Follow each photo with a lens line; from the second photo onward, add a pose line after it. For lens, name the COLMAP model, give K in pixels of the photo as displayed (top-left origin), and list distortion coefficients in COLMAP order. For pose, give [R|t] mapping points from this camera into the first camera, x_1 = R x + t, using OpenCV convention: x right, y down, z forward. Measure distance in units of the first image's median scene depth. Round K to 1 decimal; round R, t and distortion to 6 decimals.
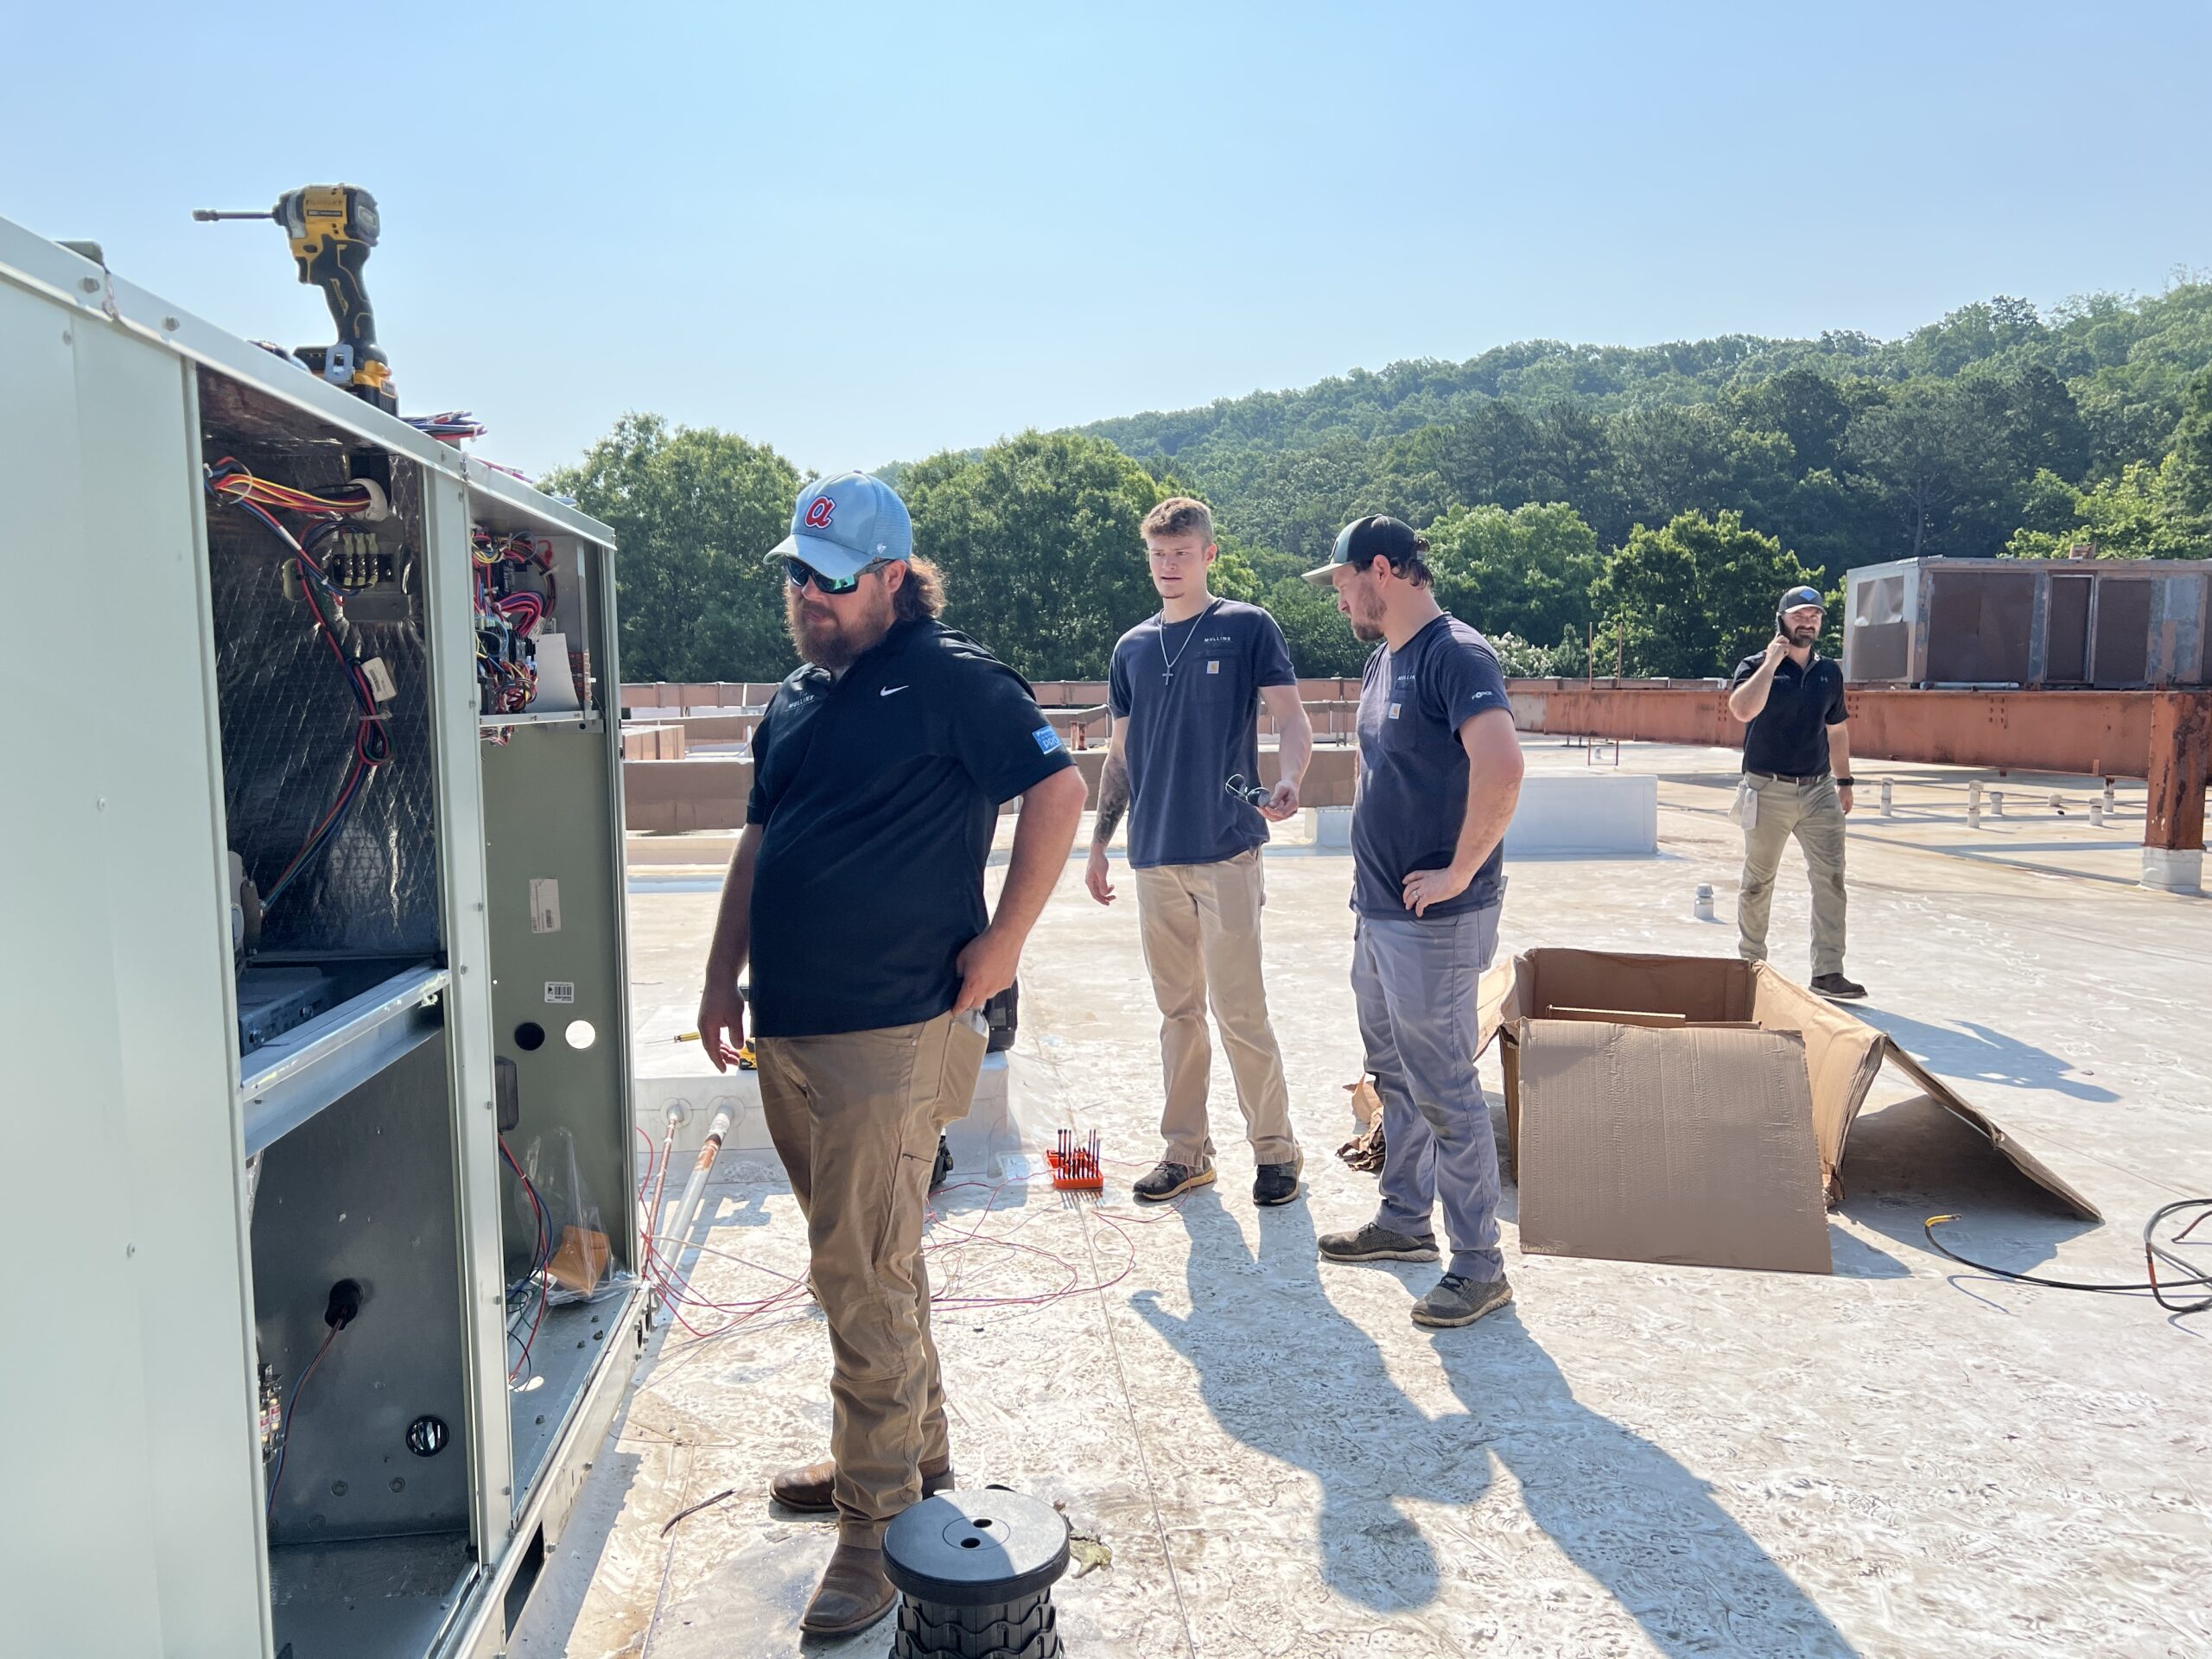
lens RADIAL K [[1665.4, 0, 1099.4], [0, 1665.4, 796.5], [0, 0, 1]] dist [0.054934, -0.068769]
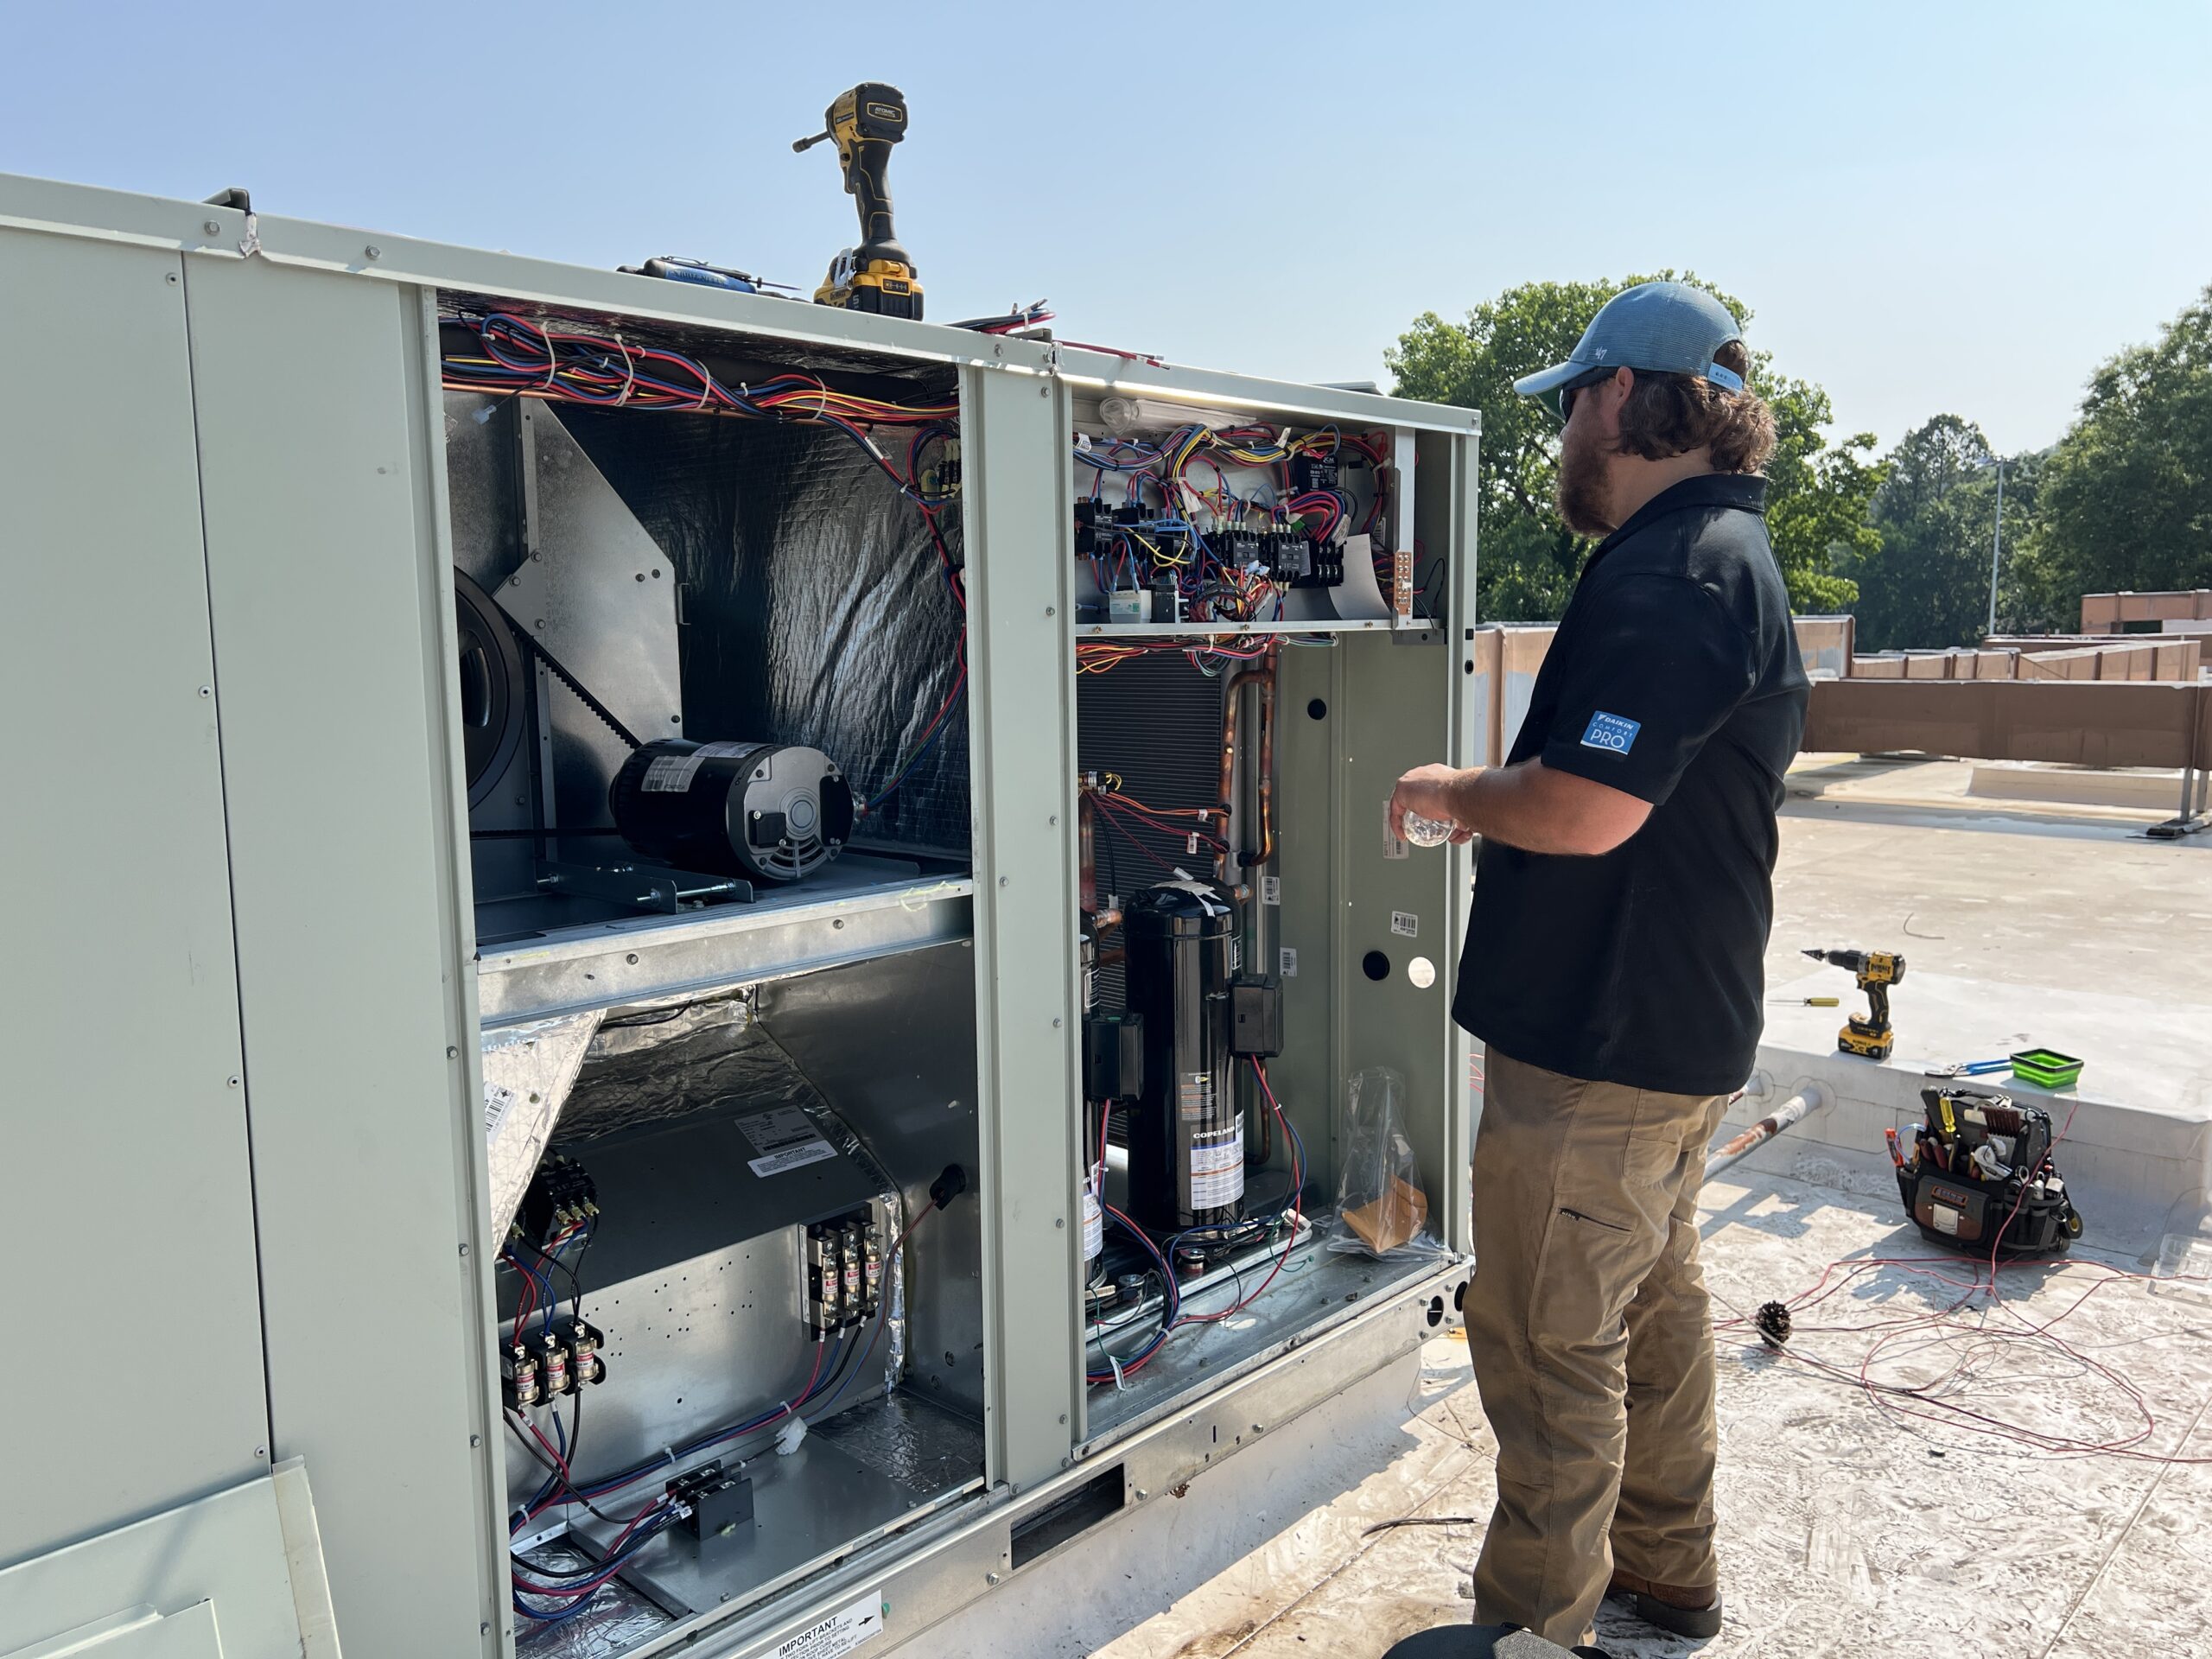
lens RADIAL K [[1665.4, 0, 1099.4], [0, 1665.4, 796.5], [0, 0, 1]] dist [0.054934, -0.068769]
pose [[0.660627, 0.081993, -0.746223, 0.263215], [-0.043162, 0.996522, 0.071284, -0.012747], [0.749473, -0.014884, 0.661868, 0.276668]]
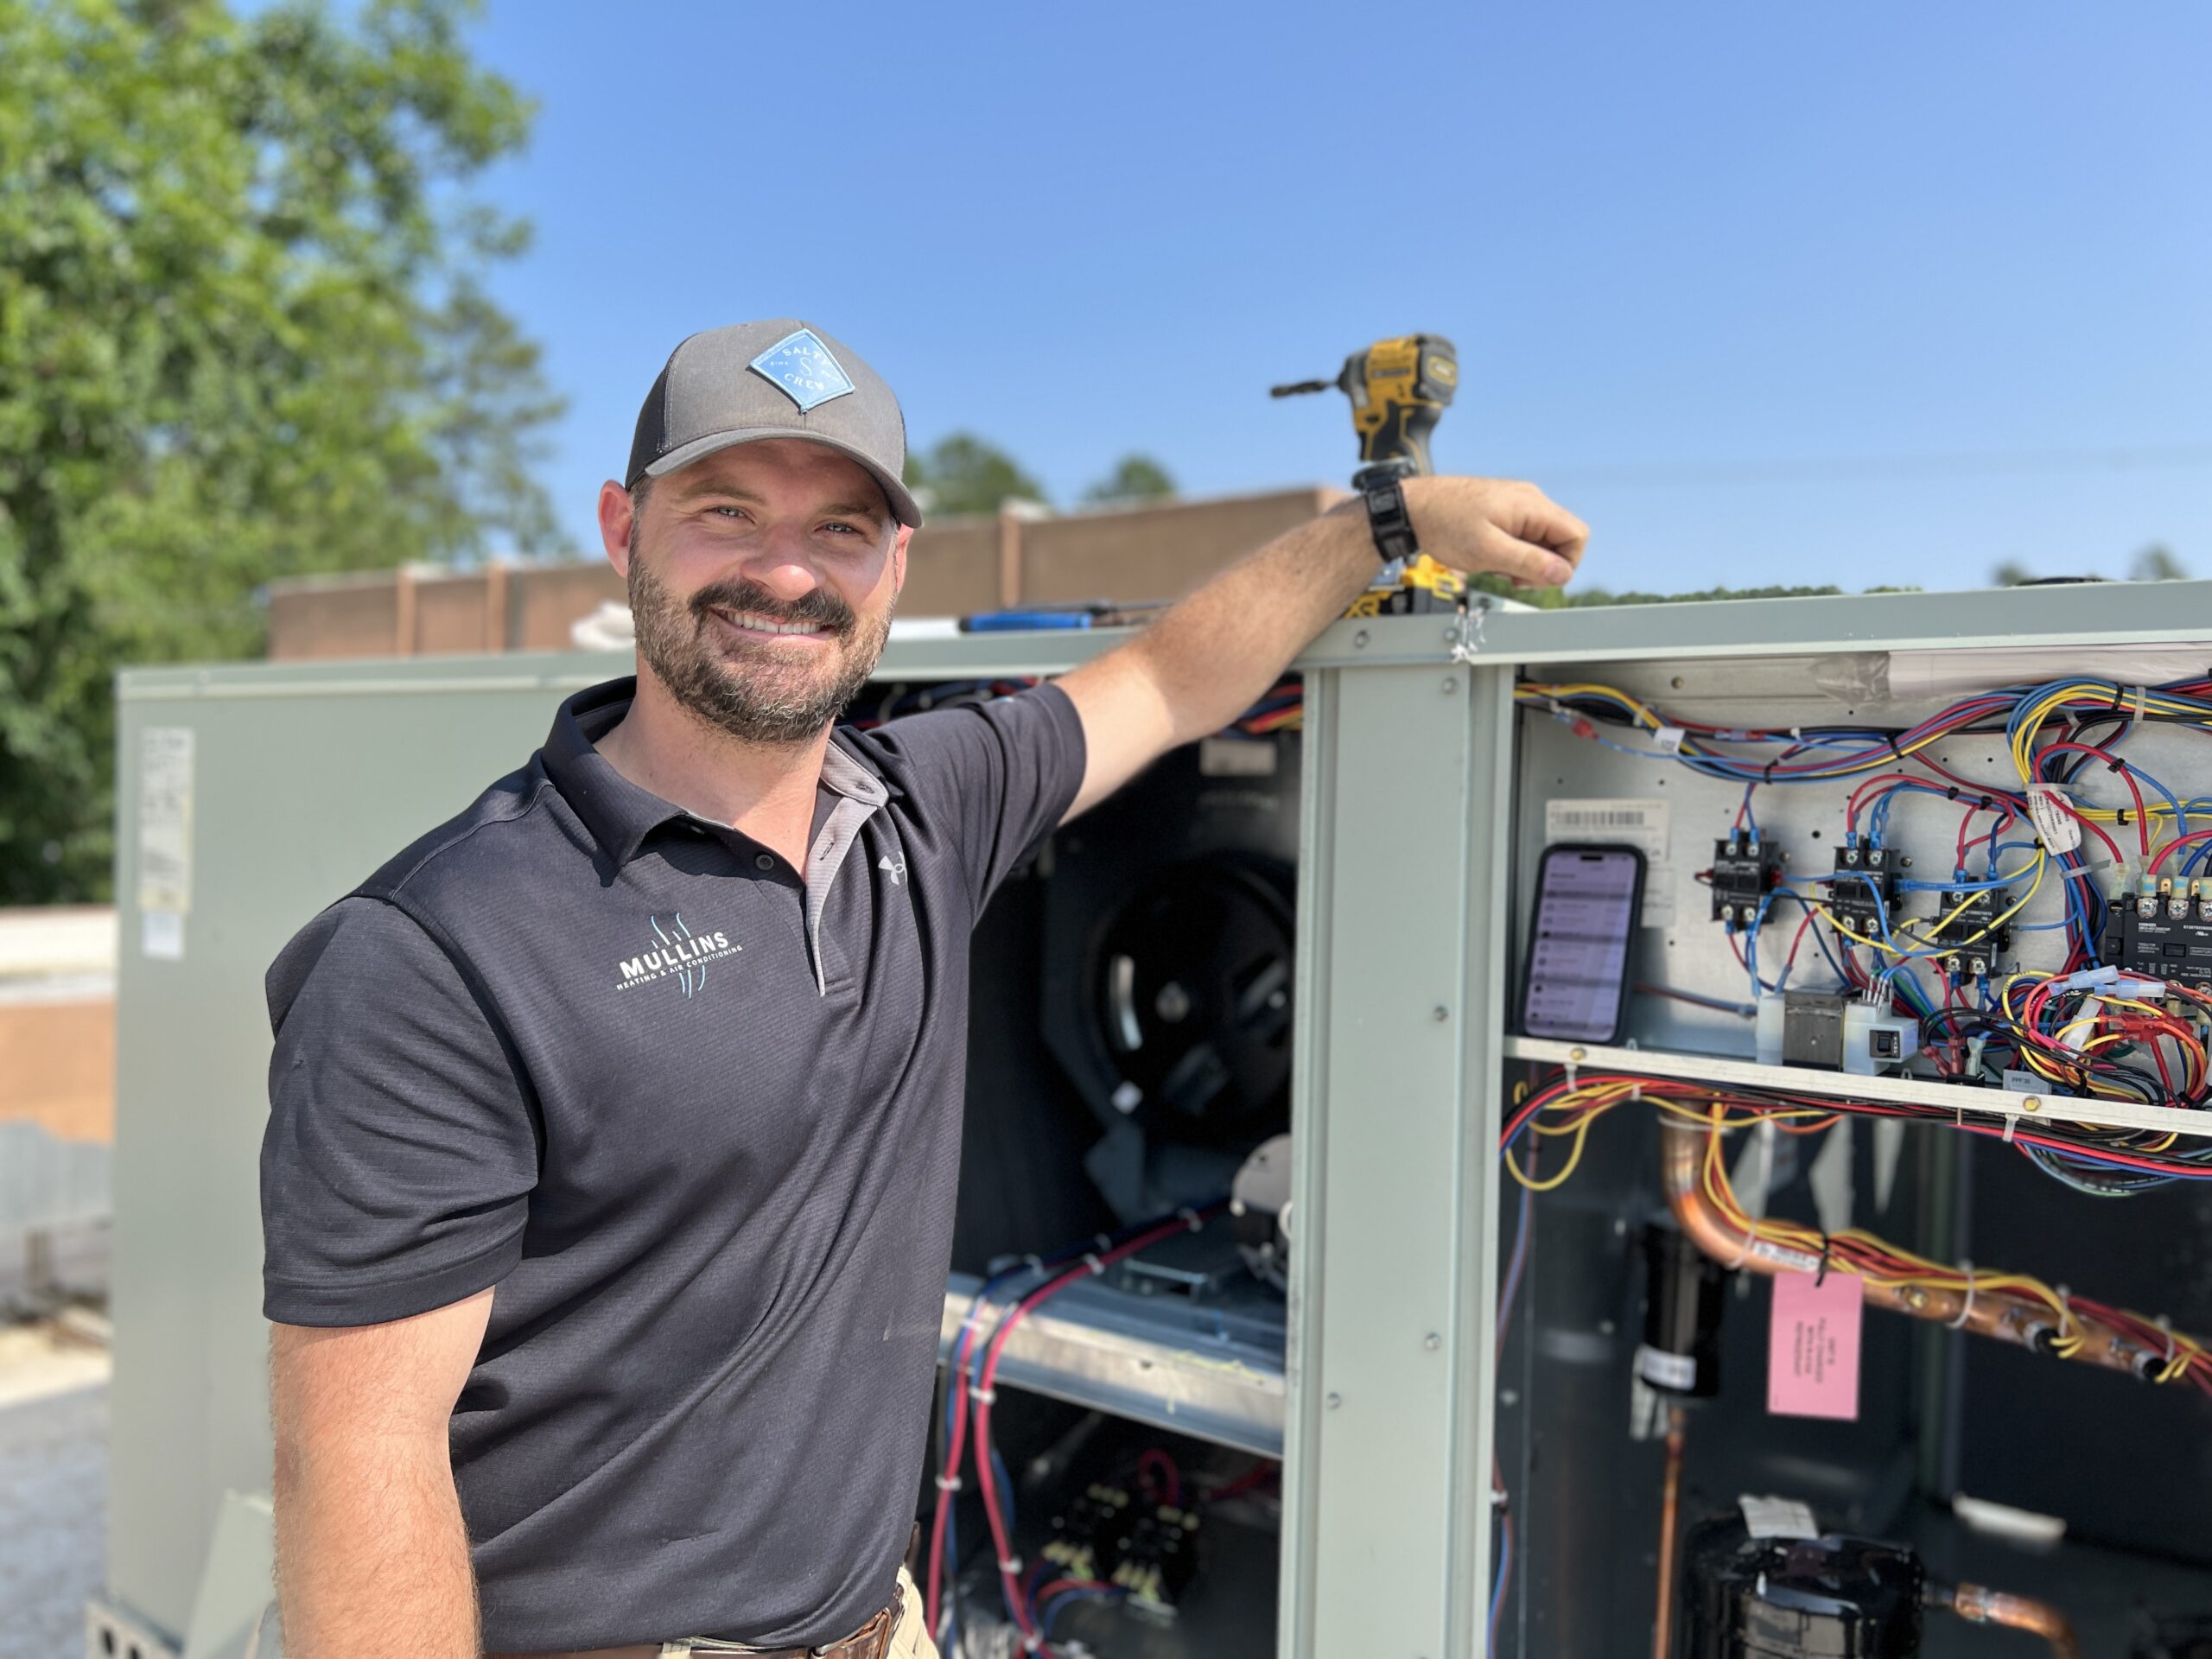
lens RADIAL K [[1693.8, 0, 1161.0], [0, 1693.8, 840.9], [0, 0, 1]] dist [0.044747, -0.003641]
pose [[-0.622803, 0.021494, -0.782083, 0.135324], [-0.065158, 0.994725, 0.079226, -0.111312], [0.779660, 0.100302, -0.618117, 0.903729]]
